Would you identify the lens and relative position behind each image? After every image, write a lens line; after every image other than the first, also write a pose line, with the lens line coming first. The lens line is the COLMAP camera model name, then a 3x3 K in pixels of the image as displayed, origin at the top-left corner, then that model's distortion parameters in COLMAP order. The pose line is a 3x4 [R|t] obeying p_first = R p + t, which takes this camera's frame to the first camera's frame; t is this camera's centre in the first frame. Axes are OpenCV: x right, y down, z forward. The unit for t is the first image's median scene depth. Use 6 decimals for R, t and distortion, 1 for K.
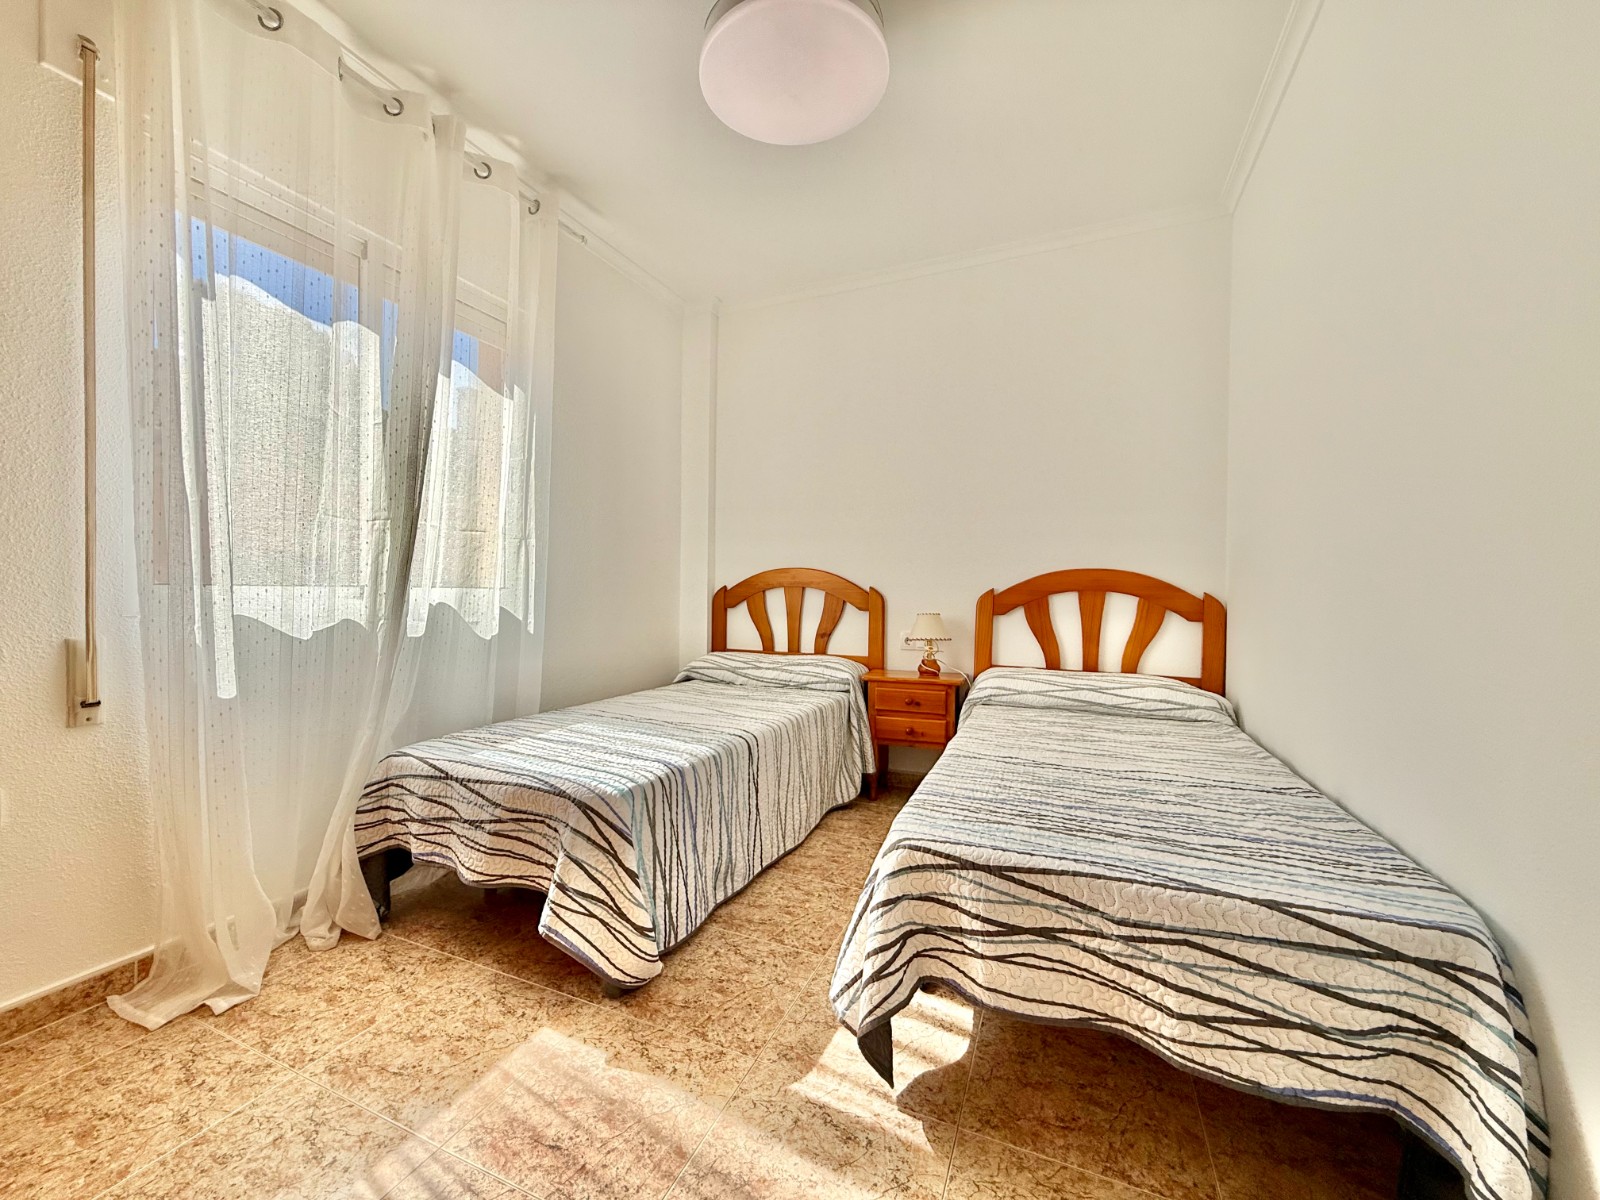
lens RADIAL K [[637.0, 0, 793.4], [0, 637.0, 597.8], [0, 0, 1]] dist [-0.000996, 0.000249]
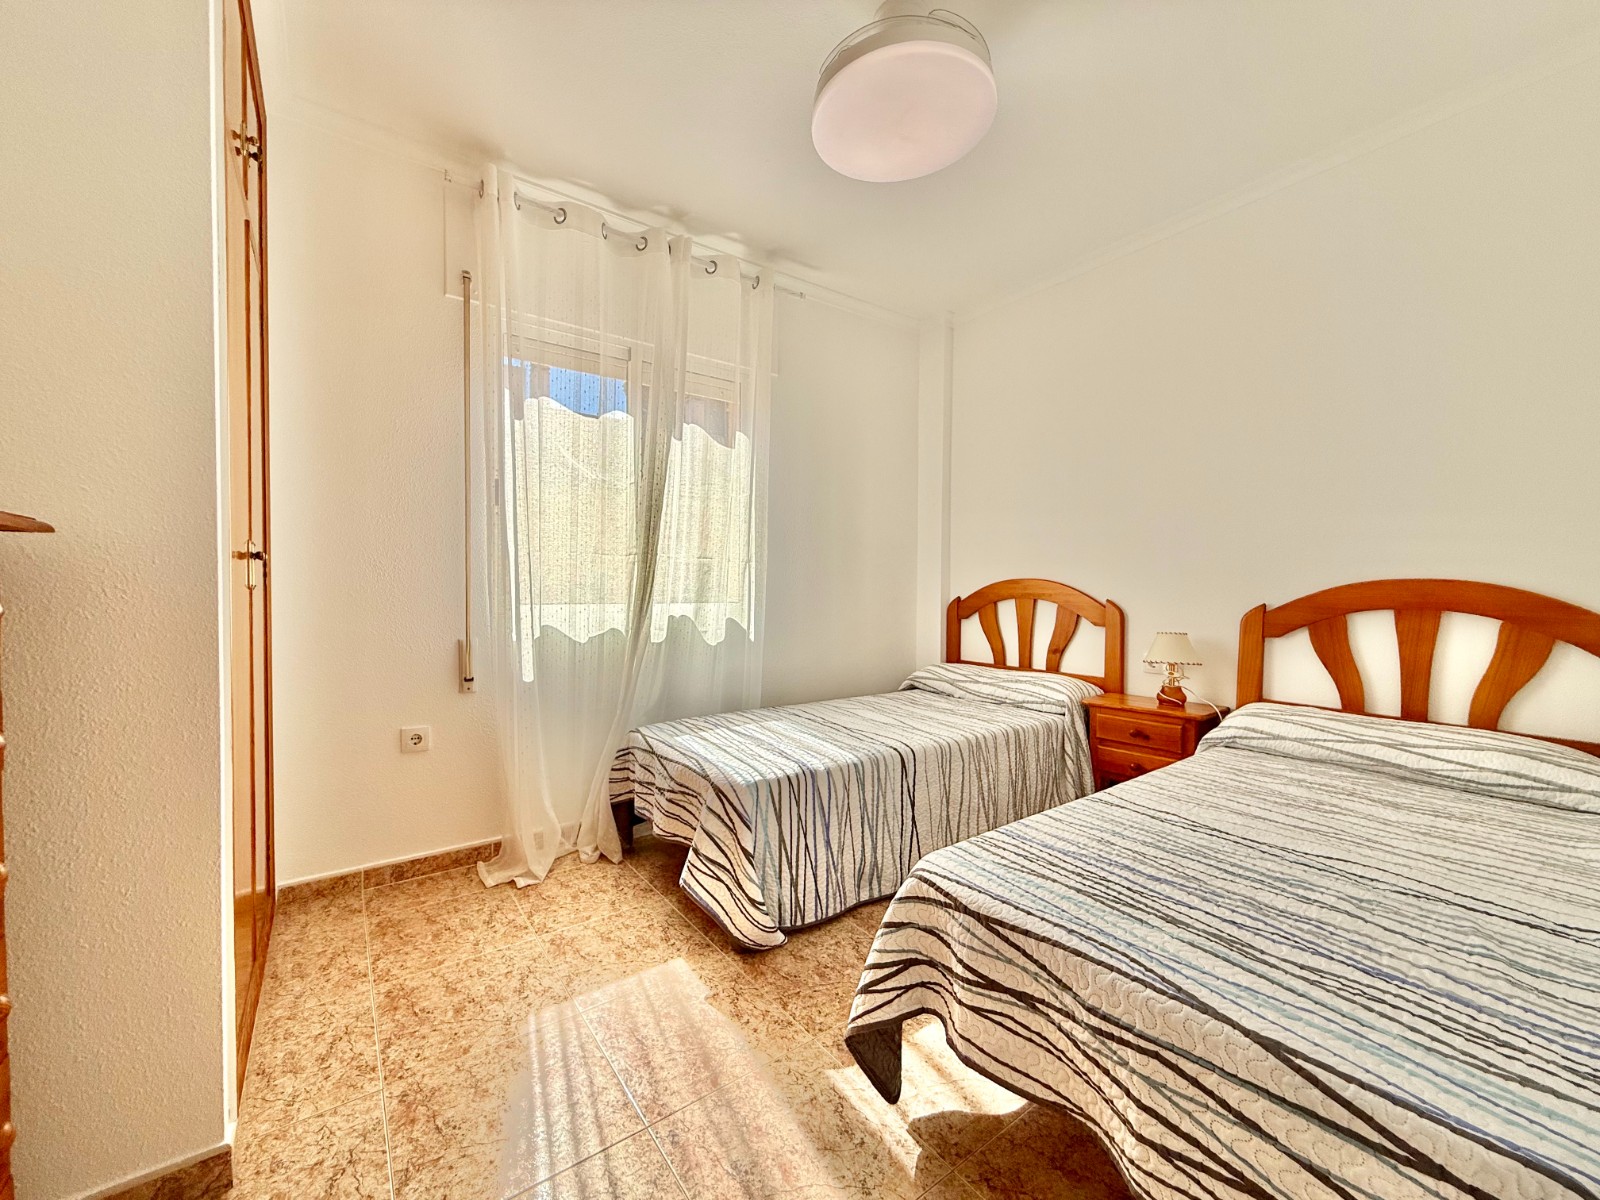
lens RADIAL K [[637.0, 0, 793.4], [0, 637.0, 597.8], [0, 0, 1]] dist [-0.000996, 0.000249]
pose [[0.862078, 0.003459, -0.506764, 0.372206], [-0.002296, 0.999993, 0.002919, -0.041536], [0.506770, -0.001353, 0.862080, 0.014691]]
